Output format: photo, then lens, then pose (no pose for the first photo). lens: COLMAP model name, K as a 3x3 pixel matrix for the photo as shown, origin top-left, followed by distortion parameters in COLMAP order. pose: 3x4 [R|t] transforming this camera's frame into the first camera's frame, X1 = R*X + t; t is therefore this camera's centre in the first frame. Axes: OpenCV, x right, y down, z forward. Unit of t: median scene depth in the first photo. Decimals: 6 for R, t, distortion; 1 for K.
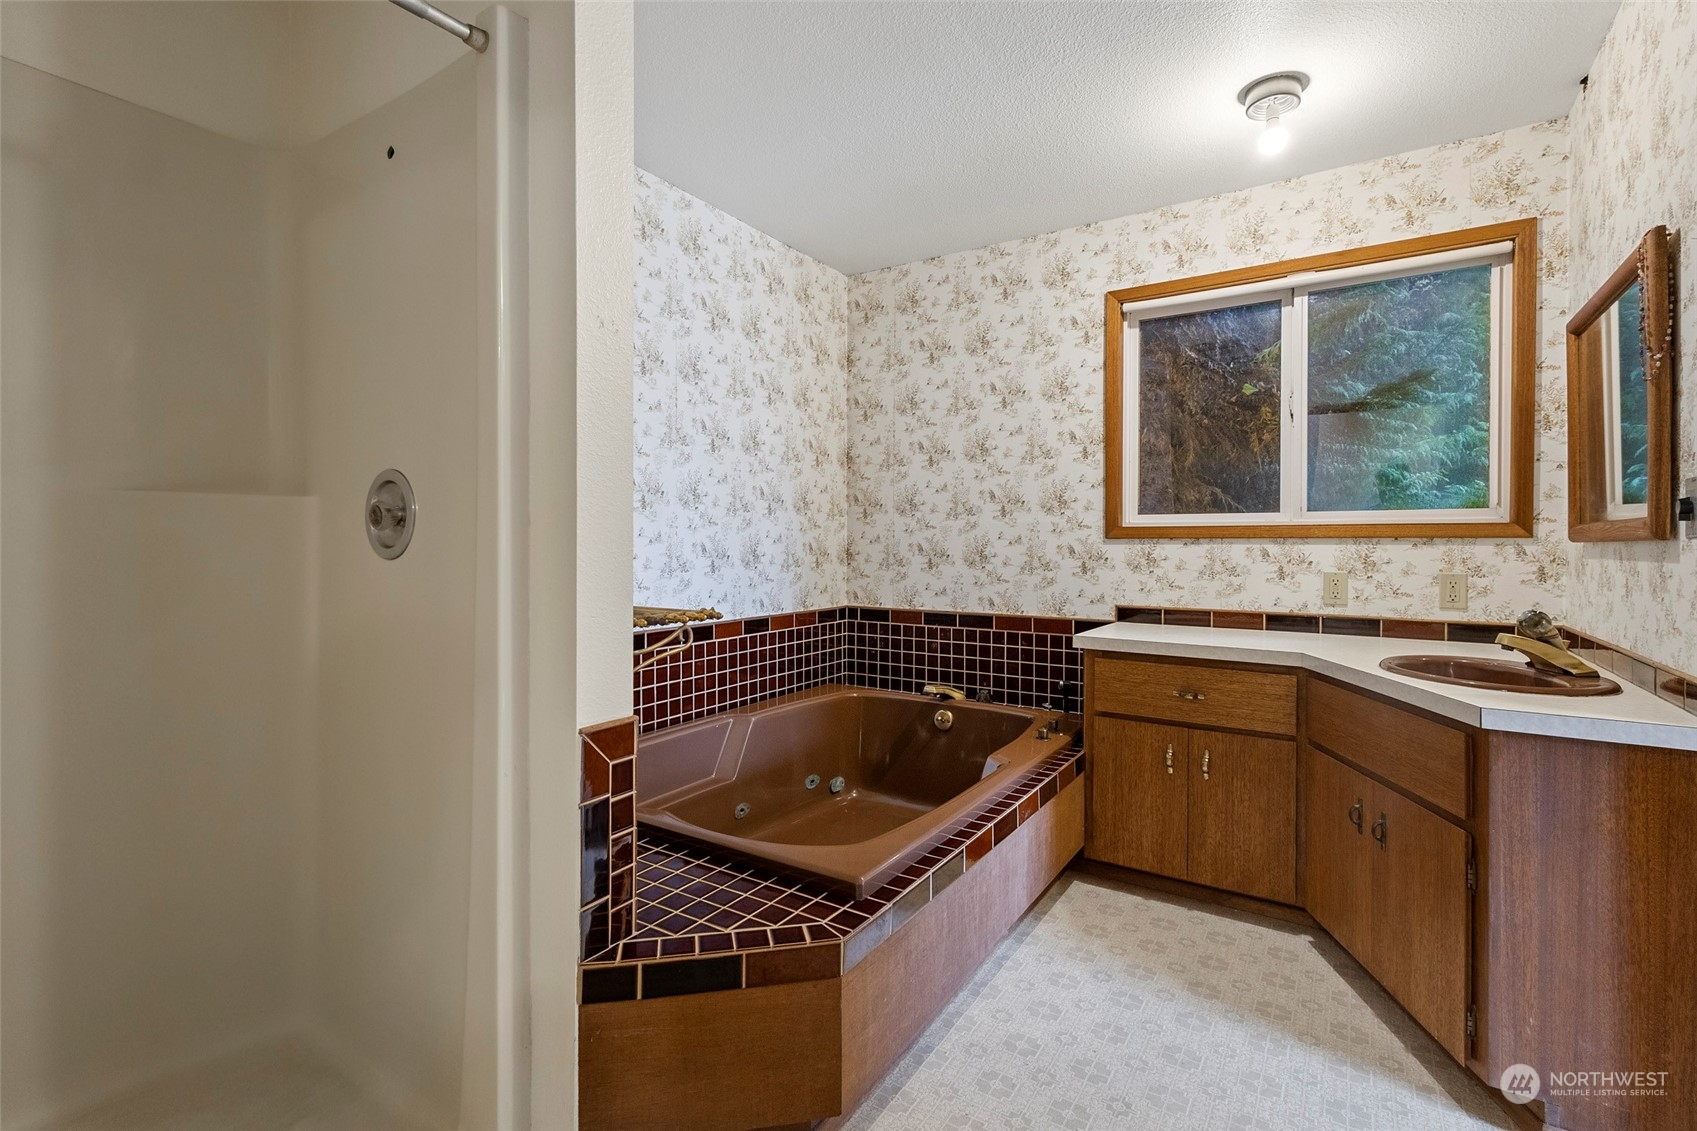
lens RADIAL K [[791.1, 0, 848.7], [0, 791.1, 549.1], [0, 0, 1]] dist [0.010272, -0.002457]
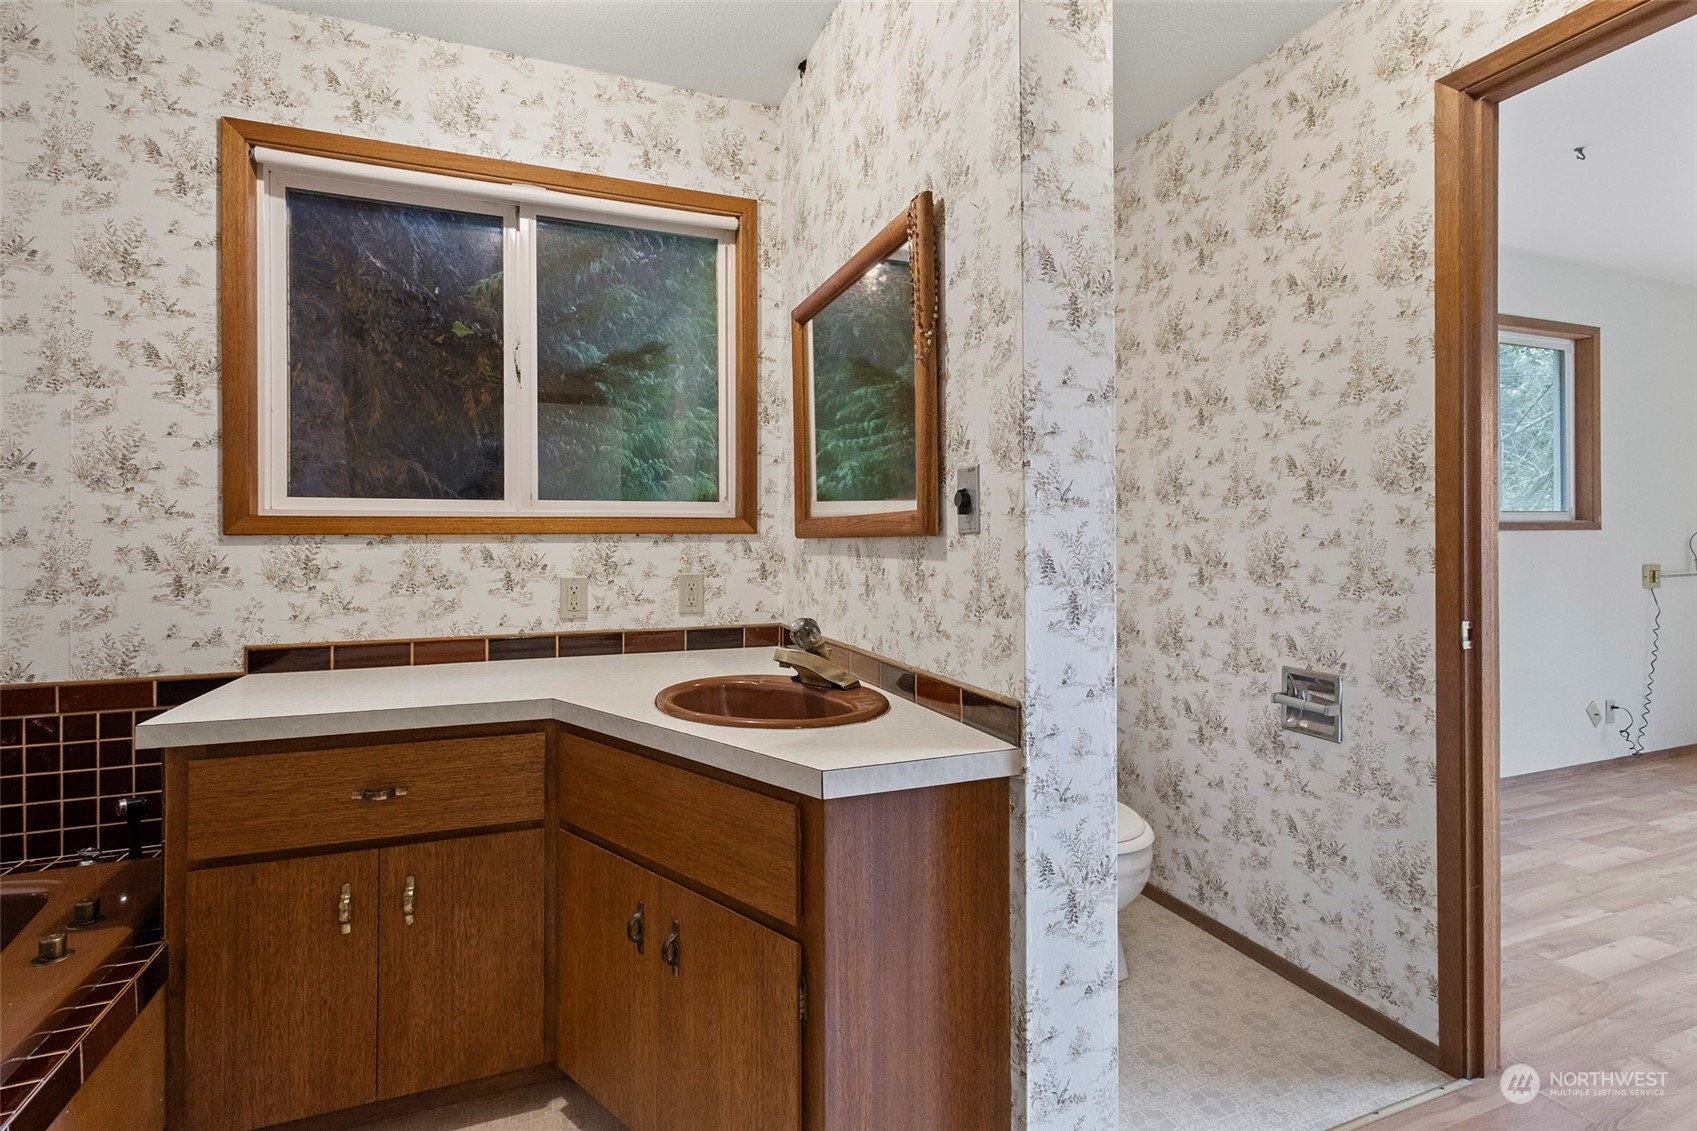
lens RADIAL K [[791.1, 0, 838.3], [0, 791.1, 534.4], [0, 0, 1]] dist [0.010272, -0.002457]
pose [[0.586247, 0.000009, 0.810133, 0.140500], [0.011782, 0.999894, -0.008537, -0.004122], [-0.810047, 0.014549, 0.586185, 0.351195]]
